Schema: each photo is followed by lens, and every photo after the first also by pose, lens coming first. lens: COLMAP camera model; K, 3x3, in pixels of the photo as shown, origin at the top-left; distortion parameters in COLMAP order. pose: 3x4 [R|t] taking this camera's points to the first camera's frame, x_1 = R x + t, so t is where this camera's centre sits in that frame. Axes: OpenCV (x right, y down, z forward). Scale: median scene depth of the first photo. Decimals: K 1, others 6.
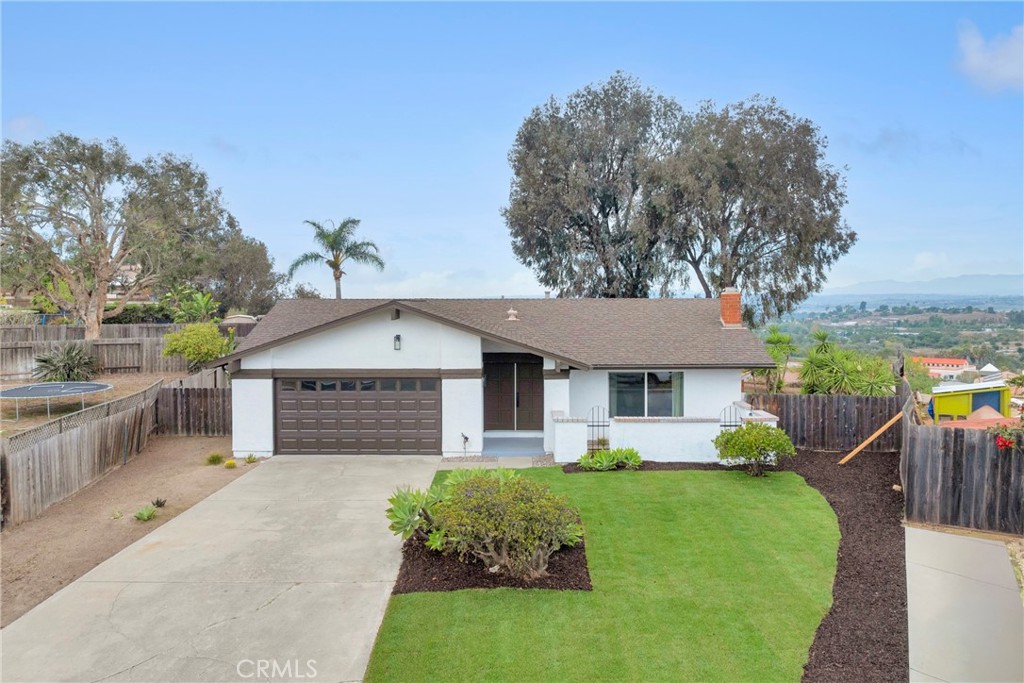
lens RADIAL K [[716.6, 0, 540.9], [0, 716.6, 337.9], [0, 0, 1]] dist [-0.035824, -0.003171]
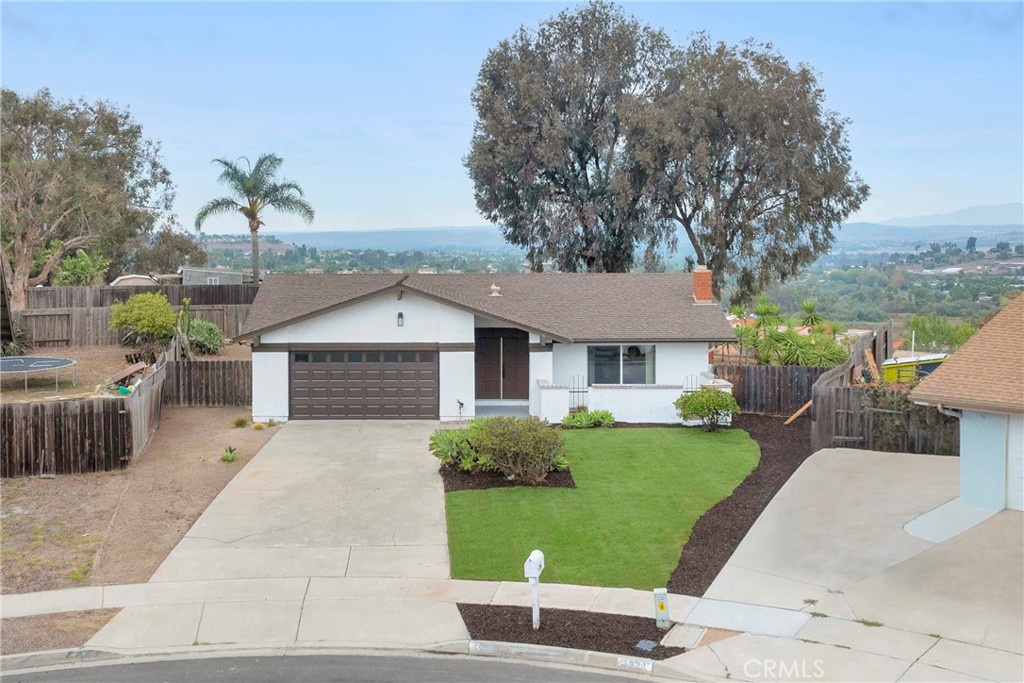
lens RADIAL K [[1076.3, 0, 511.2], [0, 1076.3, 303.1], [0, 0, 1]] dist [-0.015002, -0.016393]
pose [[0.999703, 0.000066, 0.024367, -0.058074], [-0.000299, 0.999954, 0.009539, -0.030675], [-0.024365, -0.009543, 0.999658, -0.604536]]
